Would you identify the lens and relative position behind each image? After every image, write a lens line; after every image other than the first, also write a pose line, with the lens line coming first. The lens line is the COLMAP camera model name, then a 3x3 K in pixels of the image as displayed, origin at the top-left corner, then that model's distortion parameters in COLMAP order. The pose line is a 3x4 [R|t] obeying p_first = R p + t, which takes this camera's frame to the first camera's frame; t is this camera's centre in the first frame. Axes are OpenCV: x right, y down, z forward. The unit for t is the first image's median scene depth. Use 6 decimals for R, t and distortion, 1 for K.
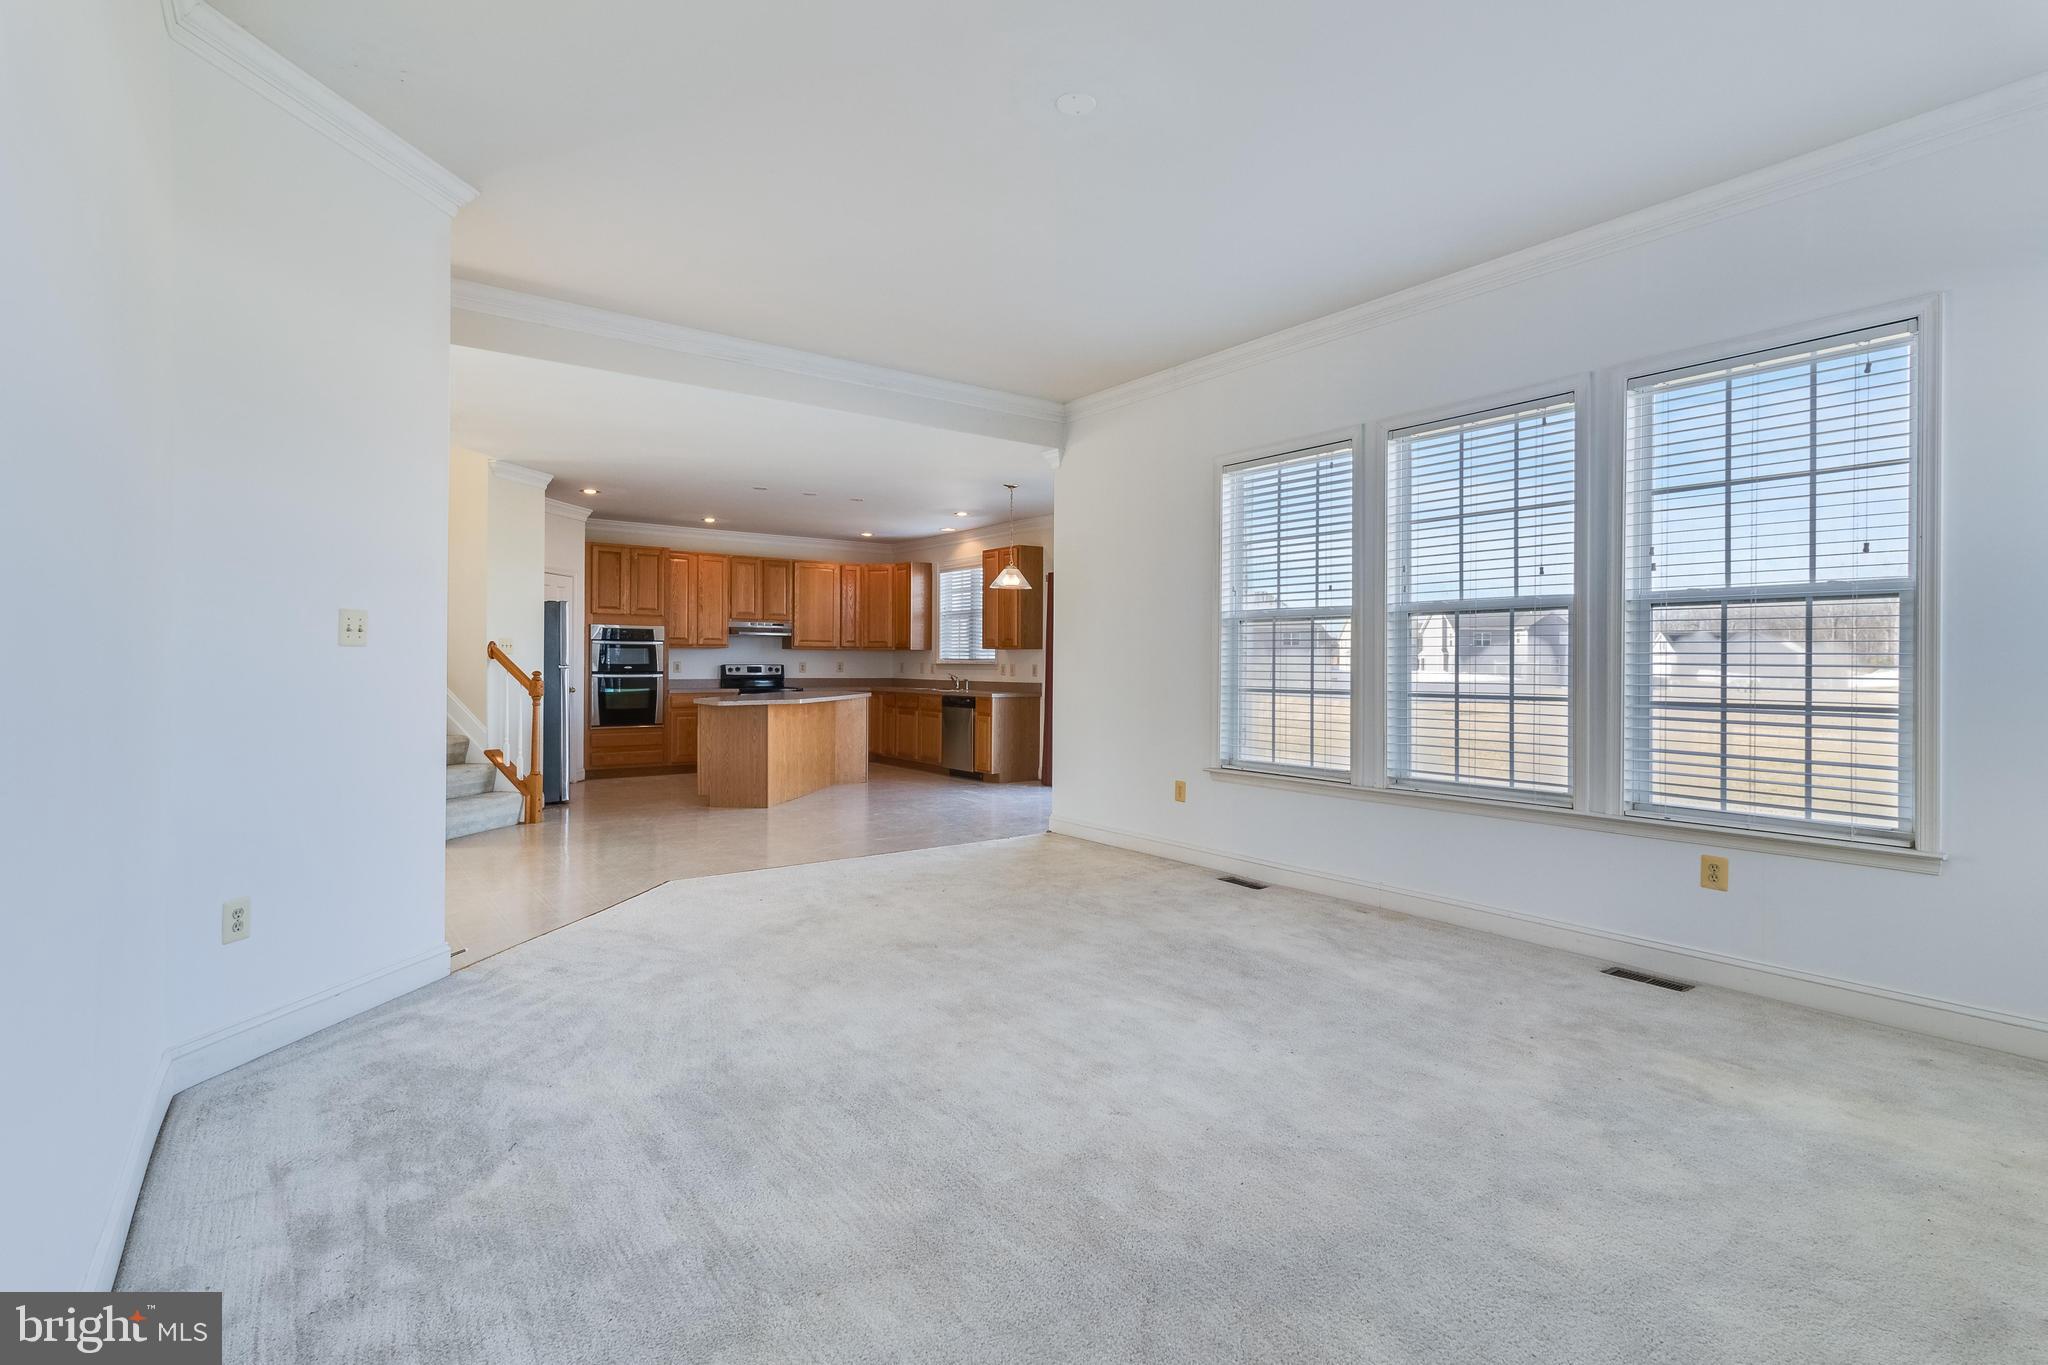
lens RADIAL K [[982.9, 0, 1025.8], [0, 982.9, 656.9], [0, 0, 1]] dist [0.007294, 0.001214]
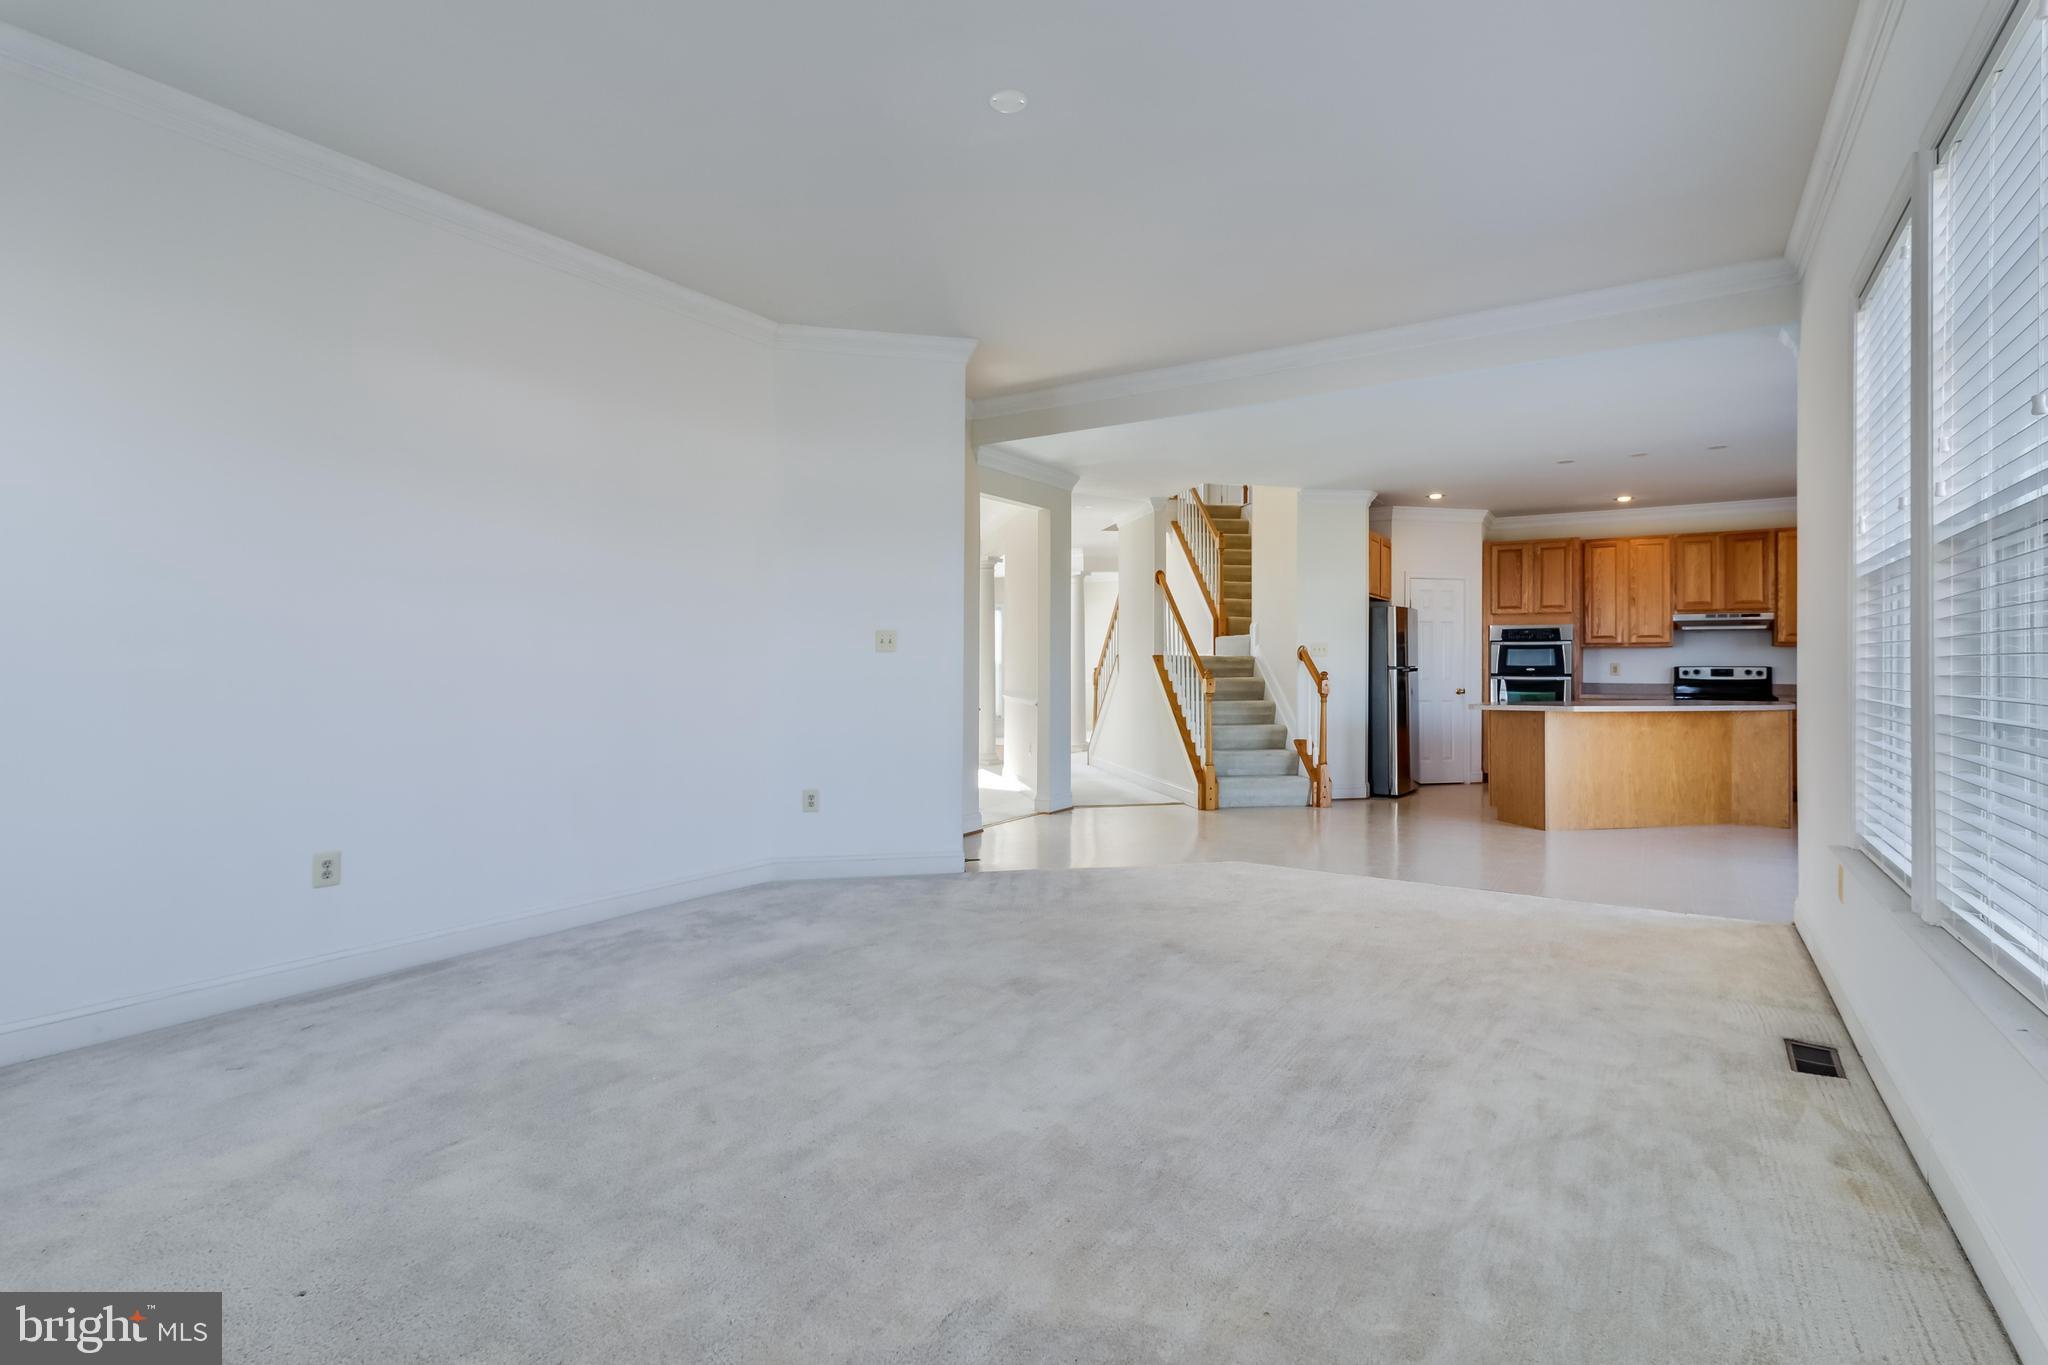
lens RADIAL K [[982.9, 0, 1025.8], [0, 982.9, 656.9], [0, 0, 1]] dist [0.007294, 0.001214]
pose [[0.354951, -0.011233, -0.934817, 0.299235], [0.006549, 0.999933, -0.009528, 0.004405], [0.934862, -0.002740, 0.355001, 0.200764]]
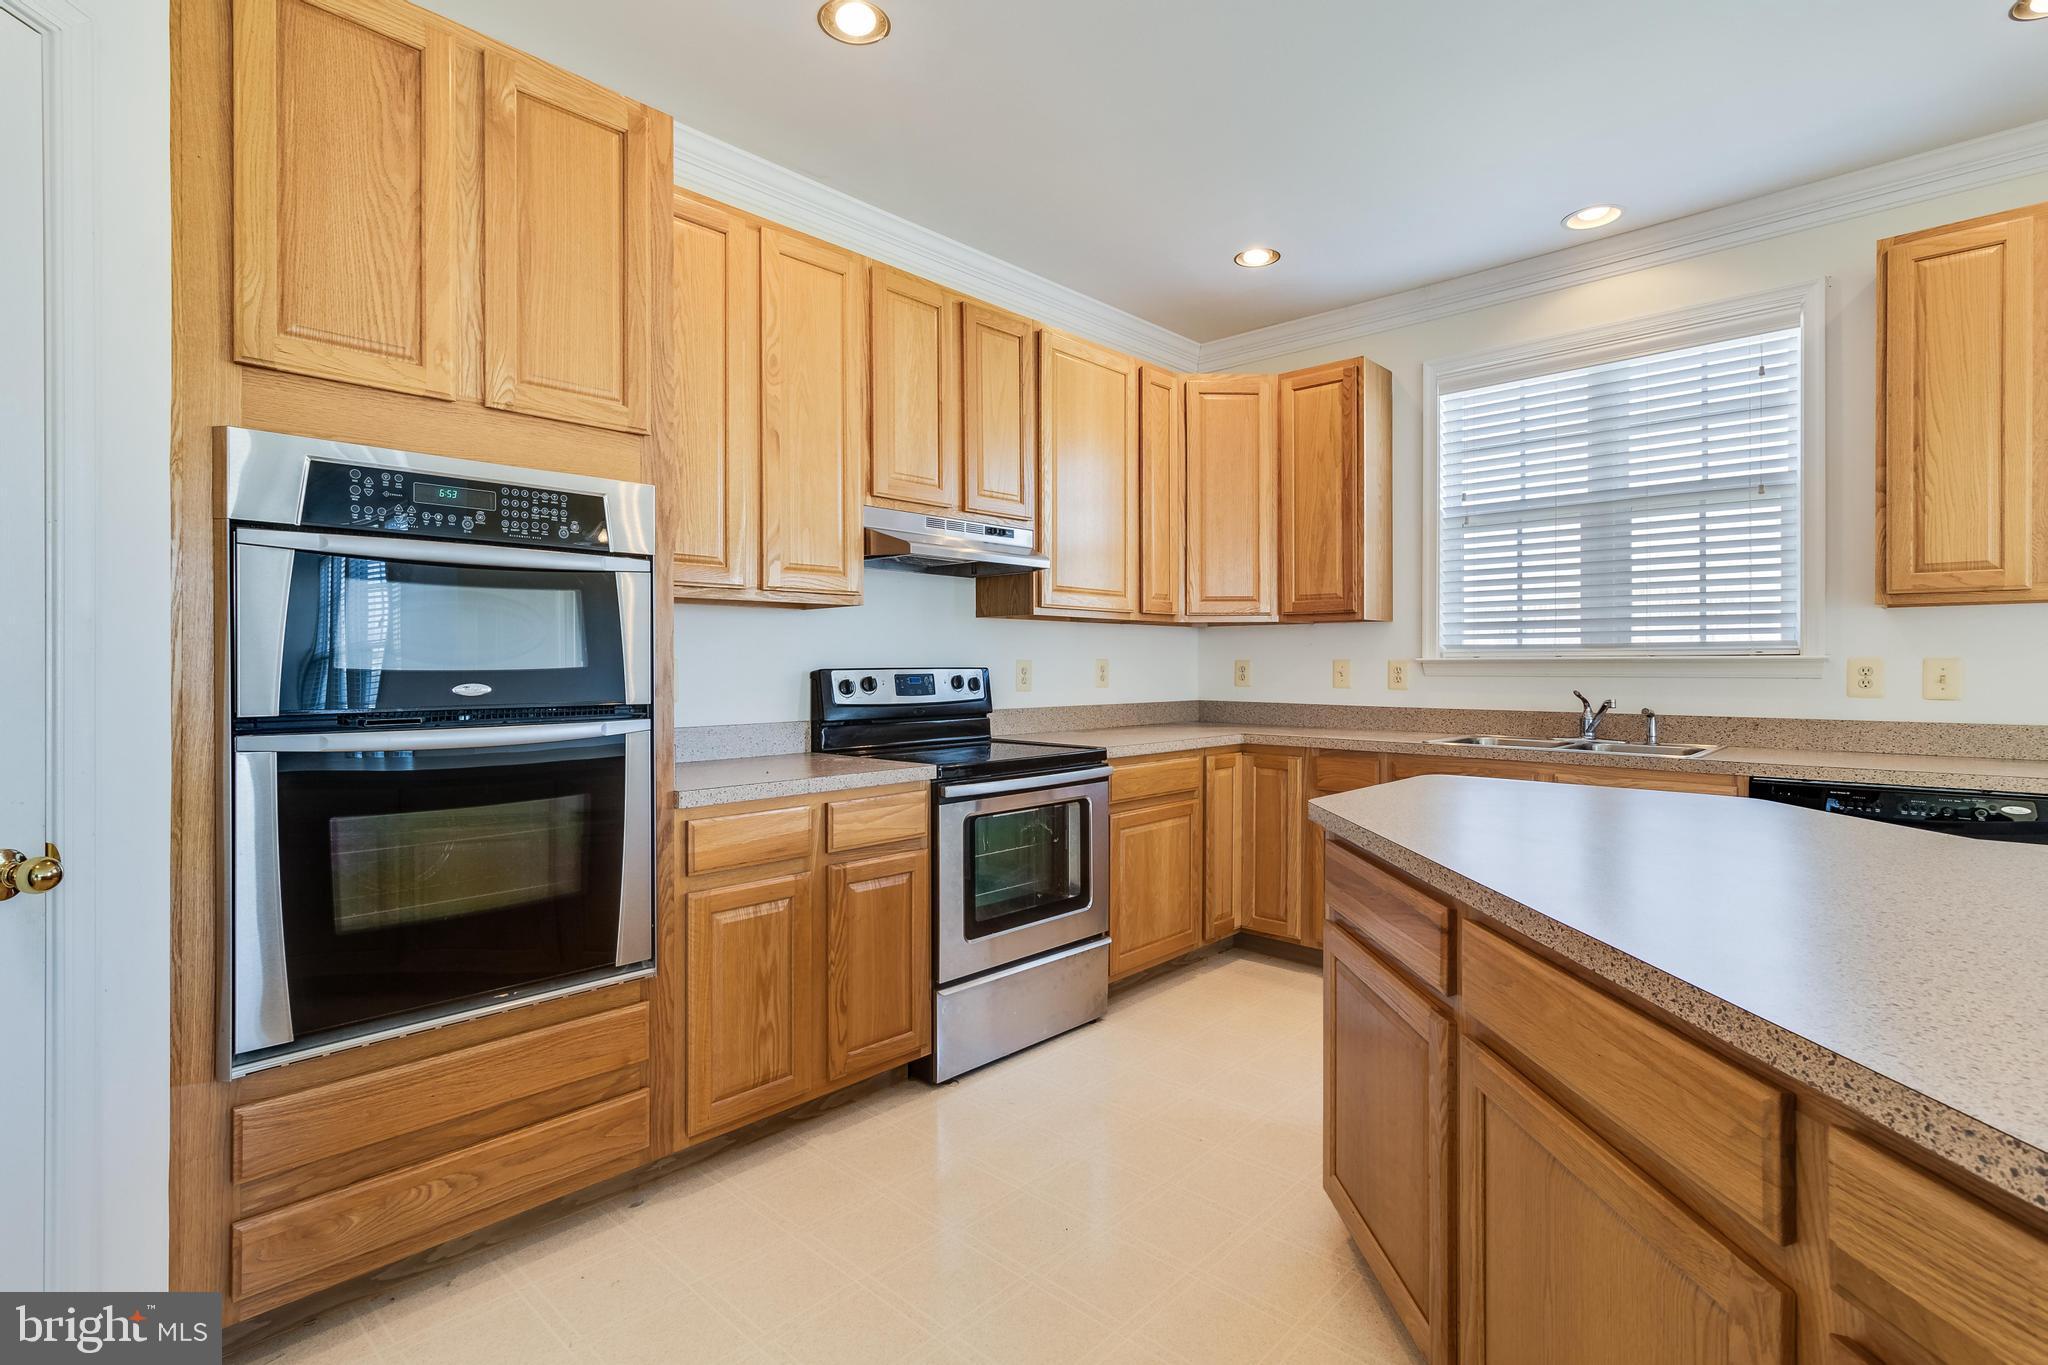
lens RADIAL K [[969.4, 0, 1021.7], [0, 969.4, 663.0], [0, 0, 1]] dist [0.000323, -0.000071]
pose [[0.984490, -0.007494, 0.175282, -0.322488], [0.006343, 0.999954, 0.007128, 0.005052], [-0.175328, -0.005906, 0.984492, 0.773759]]
